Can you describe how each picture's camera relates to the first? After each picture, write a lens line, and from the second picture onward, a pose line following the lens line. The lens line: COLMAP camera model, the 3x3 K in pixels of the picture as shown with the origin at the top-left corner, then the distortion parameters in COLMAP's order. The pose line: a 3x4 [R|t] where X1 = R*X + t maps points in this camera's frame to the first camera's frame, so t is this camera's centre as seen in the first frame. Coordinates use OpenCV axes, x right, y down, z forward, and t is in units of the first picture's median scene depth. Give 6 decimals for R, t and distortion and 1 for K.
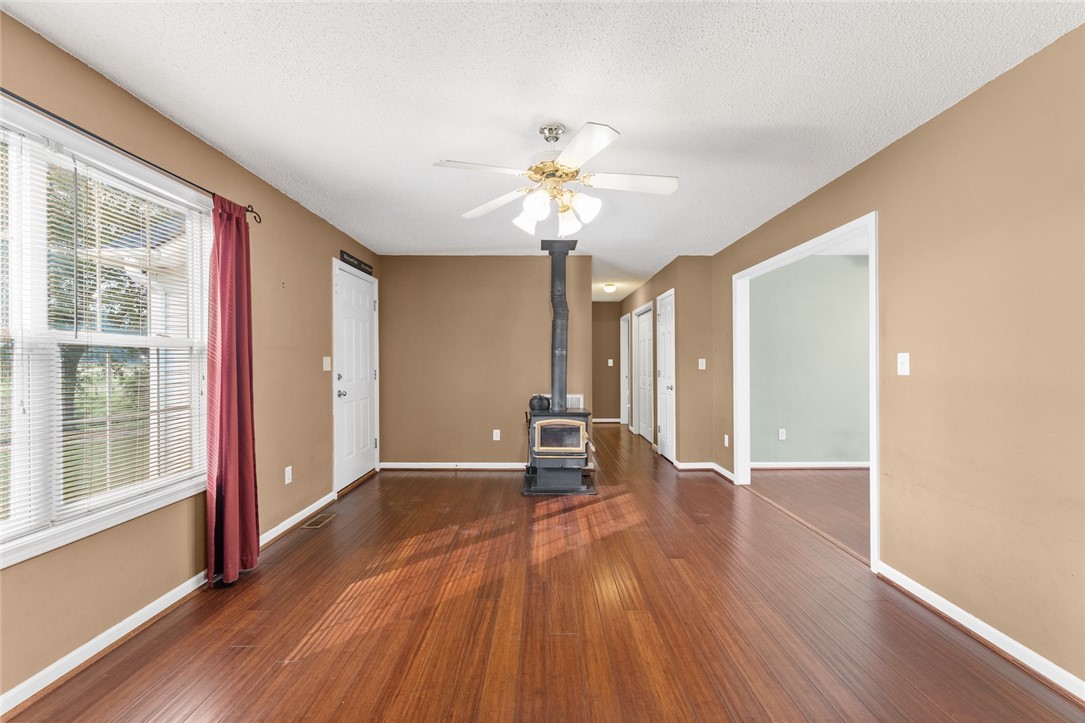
lens RADIAL K [[434.1, 0, 545.3], [0, 434.1, 362.9], [0, 0, 1]] dist [0.002125, 0.000180]
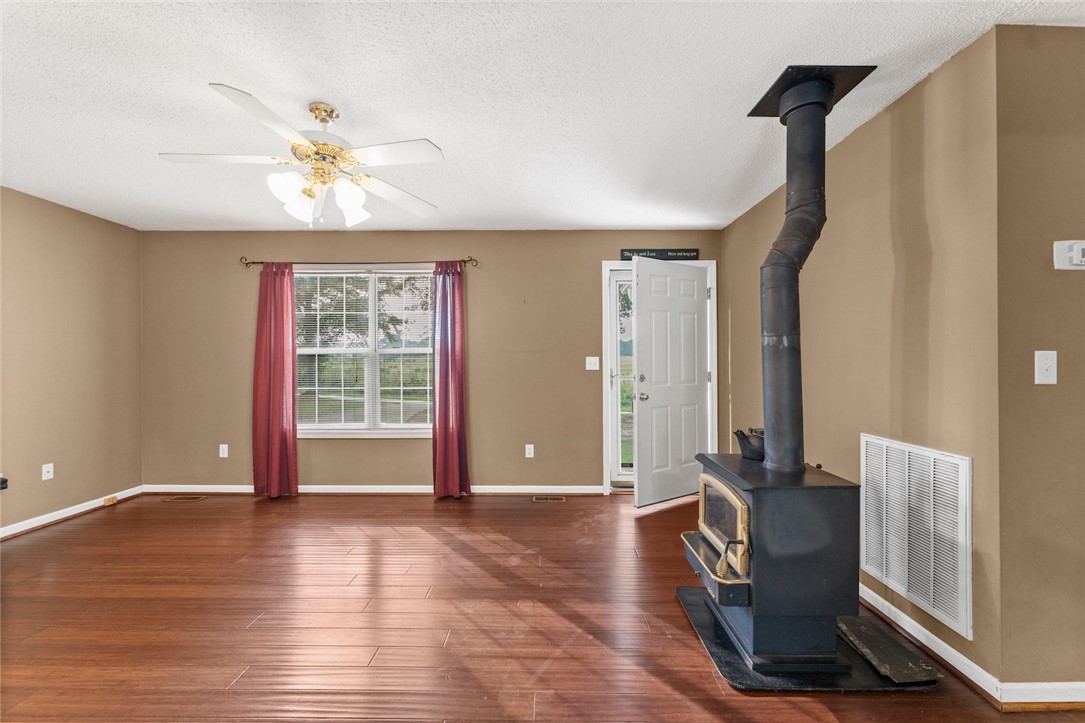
lens RADIAL K [[434.1, 0, 545.3], [0, 434.1, 362.9], [0, 0, 1]] dist [0.002125, 0.000180]
pose [[-0.014914, -0.001463, -0.999888, 0.706824], [-0.002441, 0.999996, -0.001426, 0.002933], [0.999886, 0.002419, -0.014917, 1.122025]]
